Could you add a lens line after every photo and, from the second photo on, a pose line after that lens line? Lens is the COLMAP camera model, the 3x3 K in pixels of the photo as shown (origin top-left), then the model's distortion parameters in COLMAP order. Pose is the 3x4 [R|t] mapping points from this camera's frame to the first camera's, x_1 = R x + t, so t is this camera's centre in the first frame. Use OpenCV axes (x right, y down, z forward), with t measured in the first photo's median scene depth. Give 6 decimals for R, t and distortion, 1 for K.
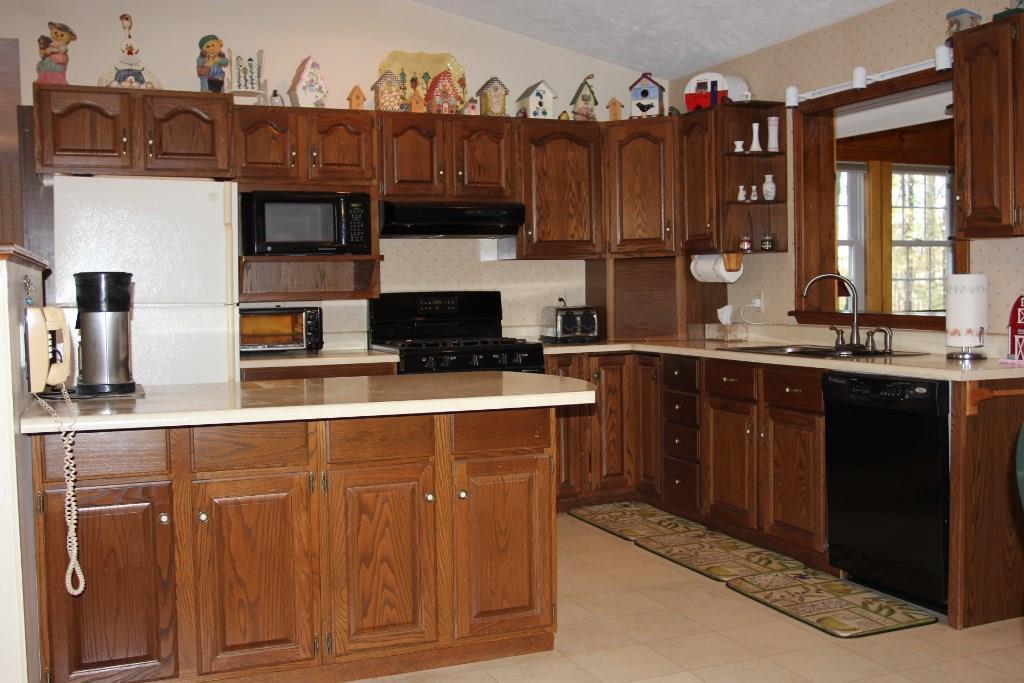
lens RADIAL K [[1092.6, 0, 512.0], [0, 1092.6, 341.5], [0, 0, 1]] dist [-0.006596, -0.002437]
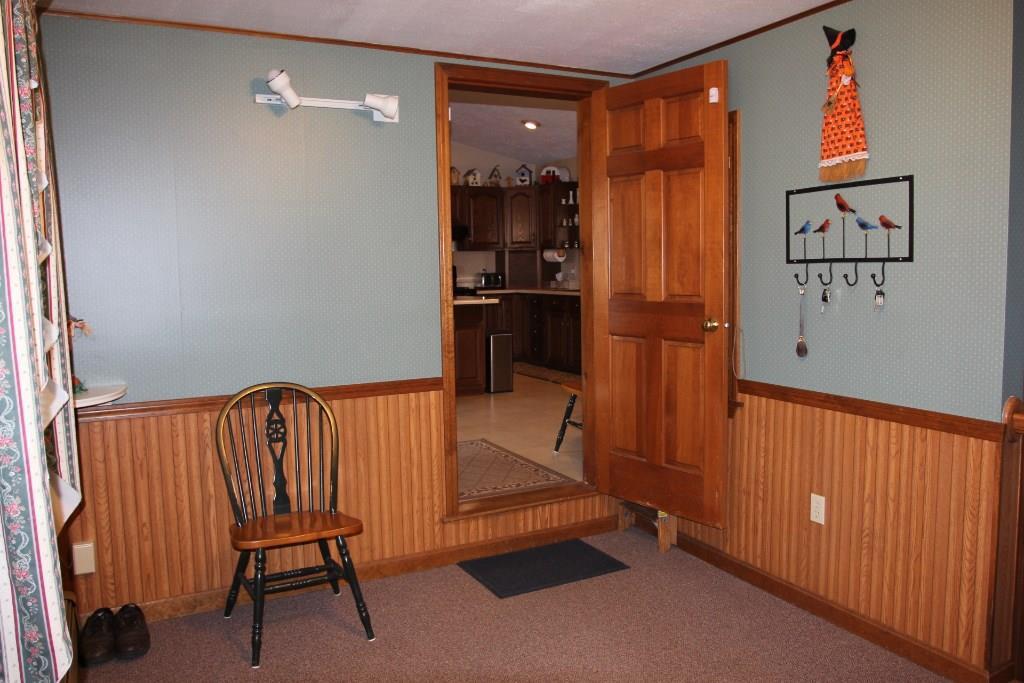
lens RADIAL K [[798.6, 0, 512.0], [0, 798.6, 341.5], [0, 0, 1]] dist [-0.114642, -0.000104]
pose [[0.996411, -0.005772, 0.084445, -0.035530], [0.001724, 0.998849, 0.047929, 0.028469], [-0.084624, -0.047612, 0.995275, -0.594282]]
